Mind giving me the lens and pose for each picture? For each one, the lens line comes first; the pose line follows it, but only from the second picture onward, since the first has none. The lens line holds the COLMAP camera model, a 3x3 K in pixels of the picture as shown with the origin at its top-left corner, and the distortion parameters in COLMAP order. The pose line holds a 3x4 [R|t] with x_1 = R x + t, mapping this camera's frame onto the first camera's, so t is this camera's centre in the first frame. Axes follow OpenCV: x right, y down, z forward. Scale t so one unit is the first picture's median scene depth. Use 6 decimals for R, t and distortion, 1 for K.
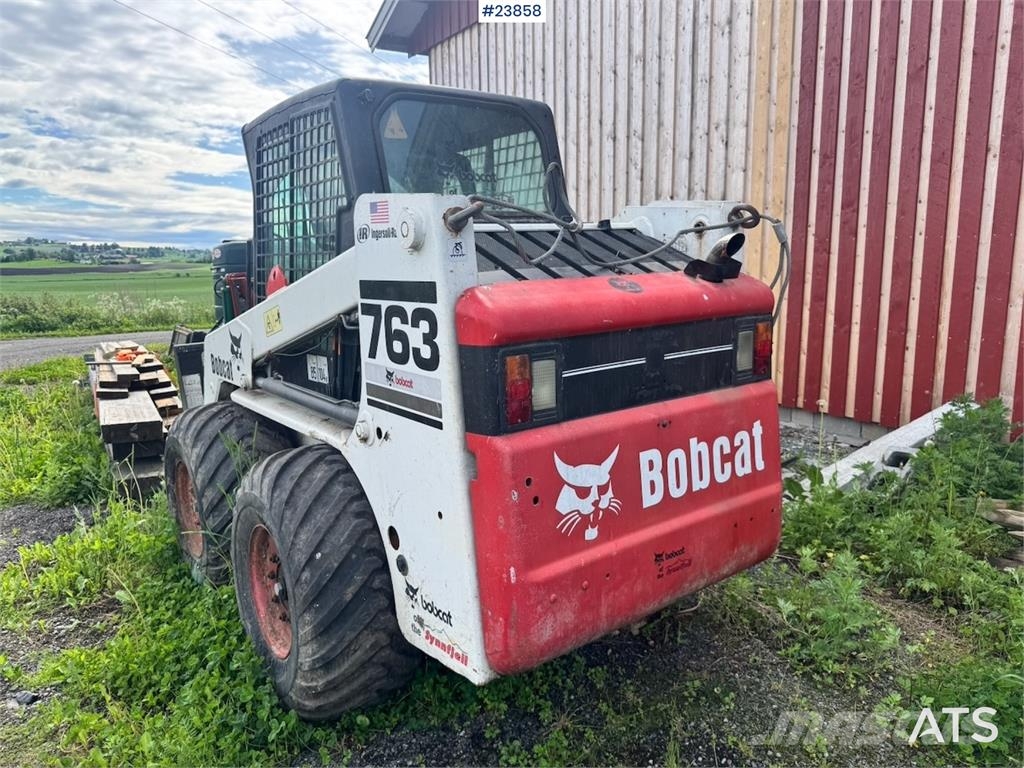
lens RADIAL K [[728.2, 0, 510.6], [0, 728.2, 382.6], [0, 0, 1]] dist [0.042840, -0.055451]
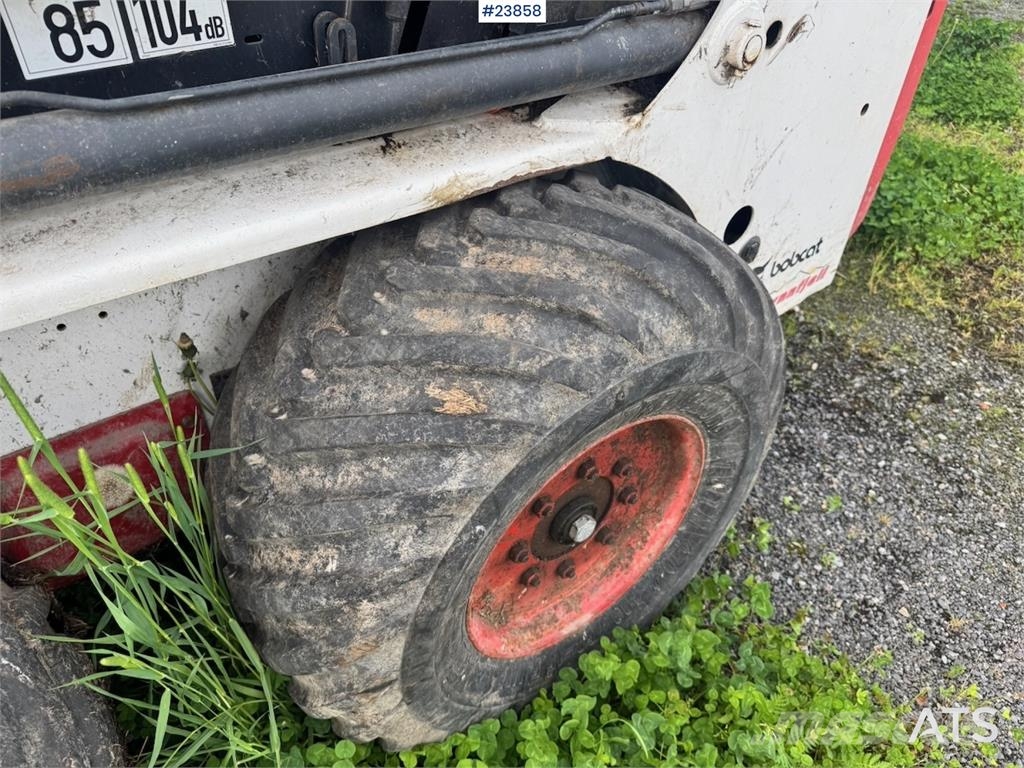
lens RADIAL K [[728.2, 0, 507.8], [0, 728.2, 386.1], [0, 0, 1]] dist [0.042840, -0.055451]
pose [[-0.000503, -0.631398, 0.775459, -0.664602], [0.122615, 0.769569, 0.626681, -0.070763], [-0.992454, 0.095398, 0.077032, 1.111666]]
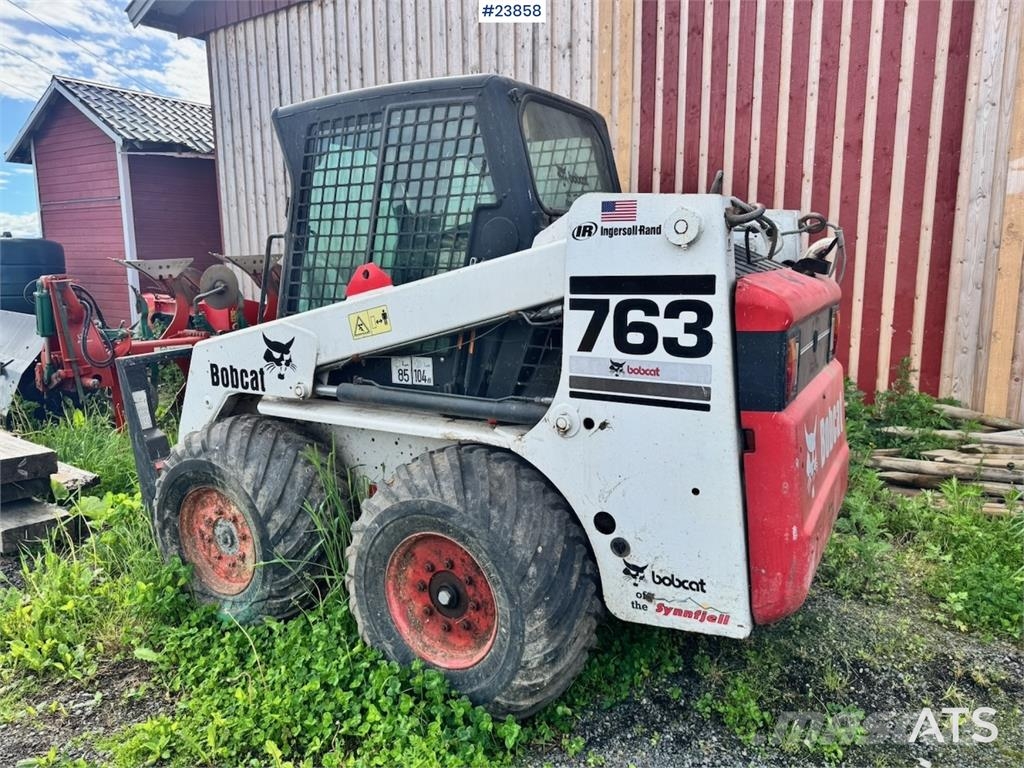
lens RADIAL K [[728.2, 0, 511.9], [0, 728.2, 378.2], [0, 0, 1]] dist [0.042840, -0.055451]
pose [[0.924663, -0.053933, 0.376949, -0.642038], [0.058361, 0.998295, -0.000328, -0.000997], [-0.376288, 0.022303, 0.926234, 0.079504]]
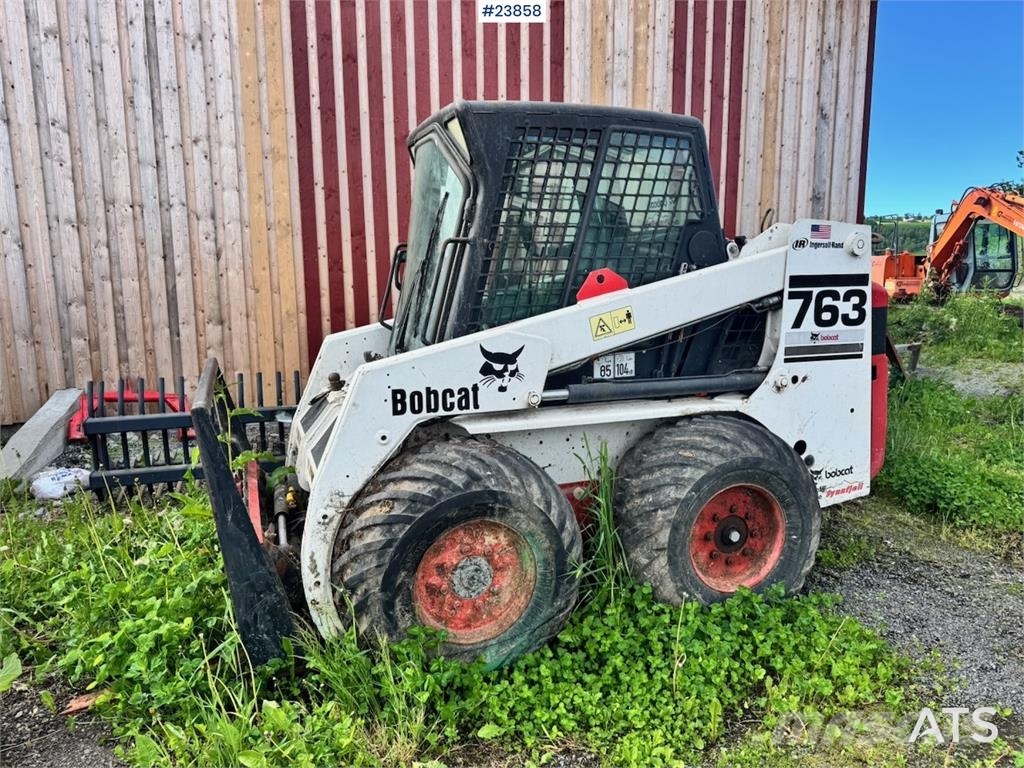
lens RADIAL K [[728.2, 0, 511.6], [0, 728.2, 386.0], [0, 0, 1]] dist [0.042840, -0.055451]
pose [[0.290249, -0.134828, 0.947405, -1.679578], [0.167057, 0.981961, 0.088566, -0.138433], [-0.942257, 0.132565, 0.307537, 1.044381]]
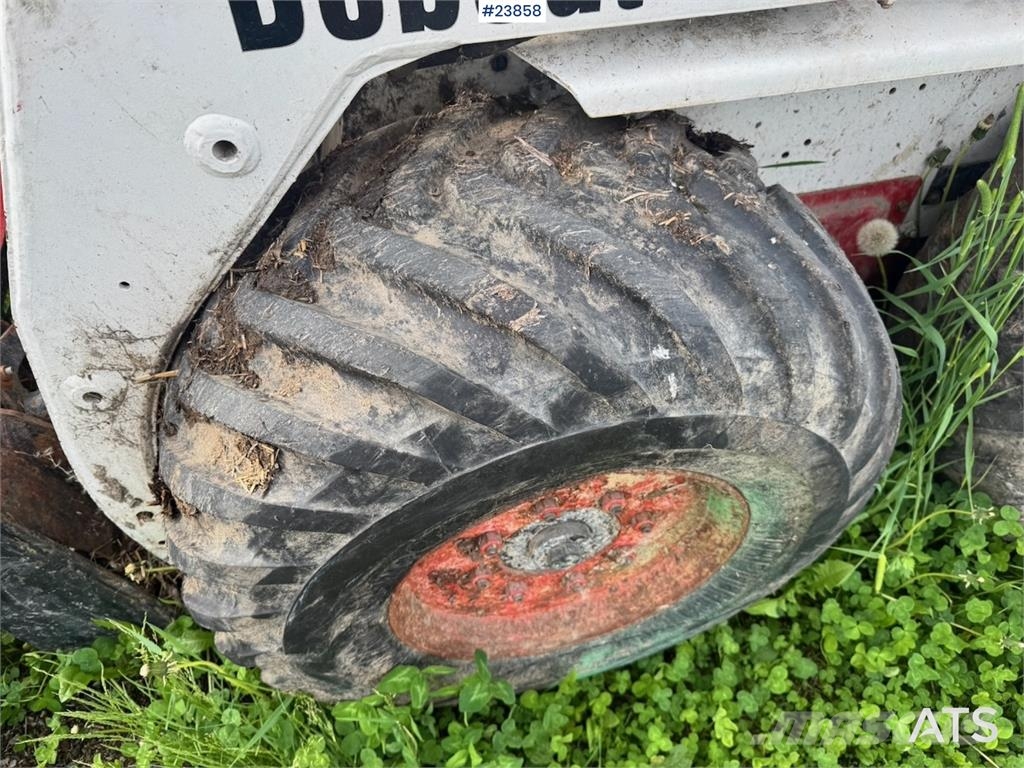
lens RADIAL K [[728.2, 0, 509.6], [0, 728.2, 389.6], [0, 0, 1]] dist [0.042840, -0.055451]
pose [[0.392012, -0.696586, 0.600911, -0.839164], [0.151972, 0.693253, 0.704489, -0.103384], [-0.907321, -0.184846, 0.377625, 1.386304]]
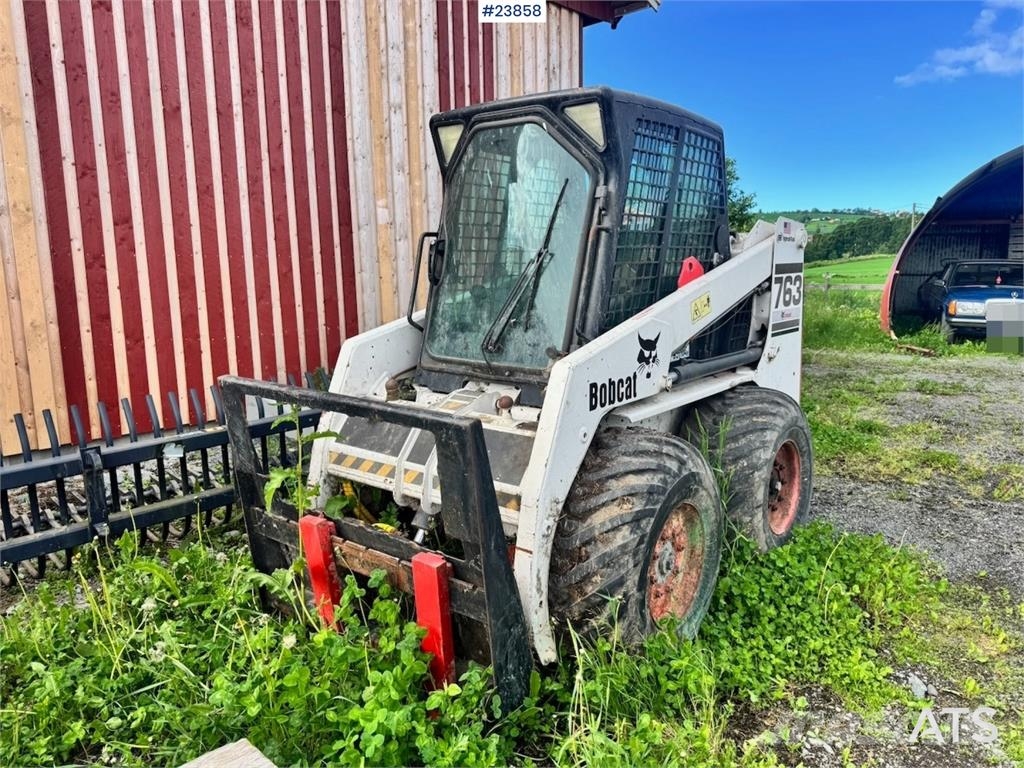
lens RADIAL K [[728.2, 0, 508.8], [0, 728.2, 383.6], [0, 0, 1]] dist [0.042840, -0.055451]
pose [[-0.241578, -0.134246, 0.961050, -1.667708], [0.186887, 0.965407, 0.181832, -0.284538], [-0.952215, 0.223535, -0.208133, 1.920237]]
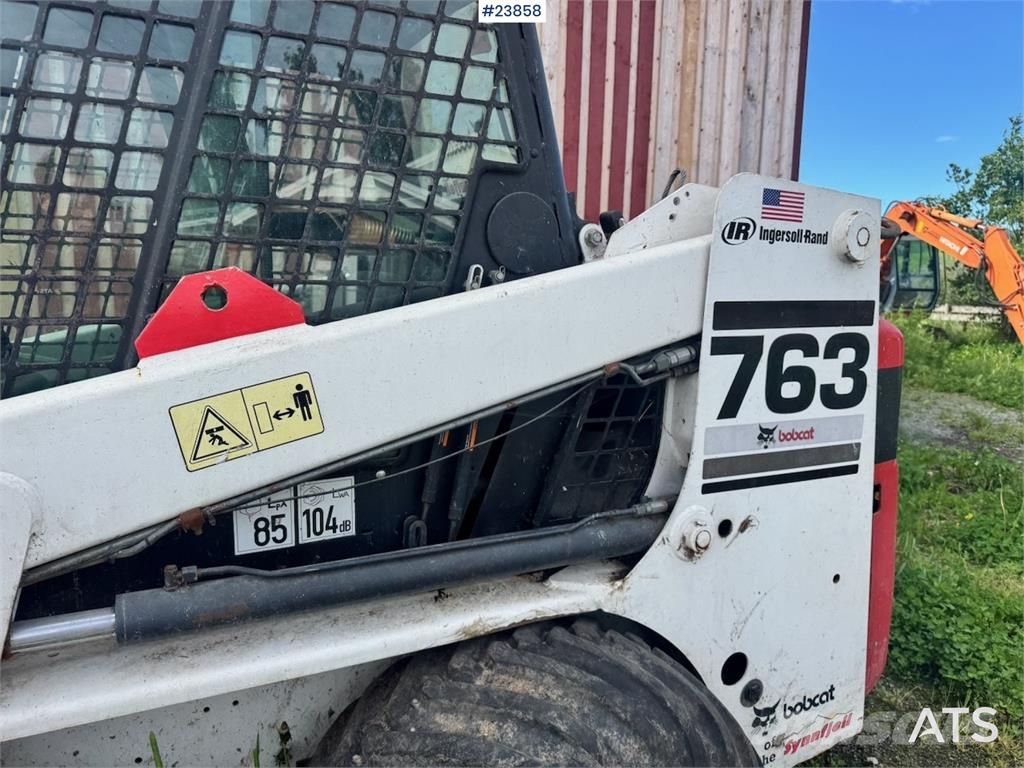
lens RADIAL K [[728.2, 0, 521.5], [0, 728.2, 380.1], [0, 0, 1]] dist [0.042840, -0.055451]
pose [[0.181451, -0.116454, 0.976480, -0.823508], [0.145543, 0.985209, 0.090450, -0.147026], [-0.972570, 0.125708, 0.195716, 0.993956]]
